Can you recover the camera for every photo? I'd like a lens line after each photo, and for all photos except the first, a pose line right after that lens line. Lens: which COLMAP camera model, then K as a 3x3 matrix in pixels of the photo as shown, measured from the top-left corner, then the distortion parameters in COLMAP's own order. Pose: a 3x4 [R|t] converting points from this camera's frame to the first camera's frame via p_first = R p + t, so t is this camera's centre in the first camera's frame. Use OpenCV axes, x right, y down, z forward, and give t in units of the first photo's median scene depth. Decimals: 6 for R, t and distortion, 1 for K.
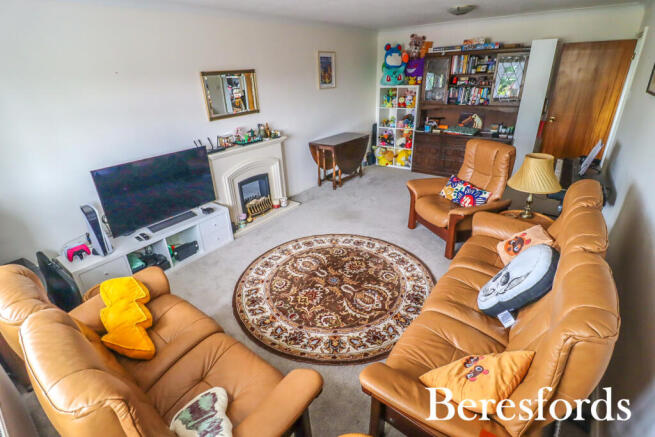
lens RADIAL K [[308.7, 0, 320.9], [0, 308.7, 209.0], [0, 0, 1]] dist [-0.004946, -0.000882]
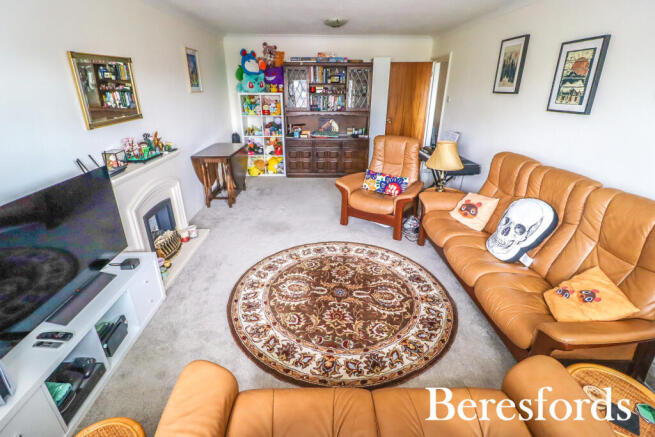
lens RADIAL K [[308.7, 0, 320.9], [0, 308.7, 209.0], [0, 0, 1]] dist [-0.004946, -0.000882]
pose [[0.782517, -0.189197, 0.593188, -0.361255], [0.218413, 0.975584, 0.023038, -0.029517], [-0.583064, 0.111533, 0.804734, 0.202691]]
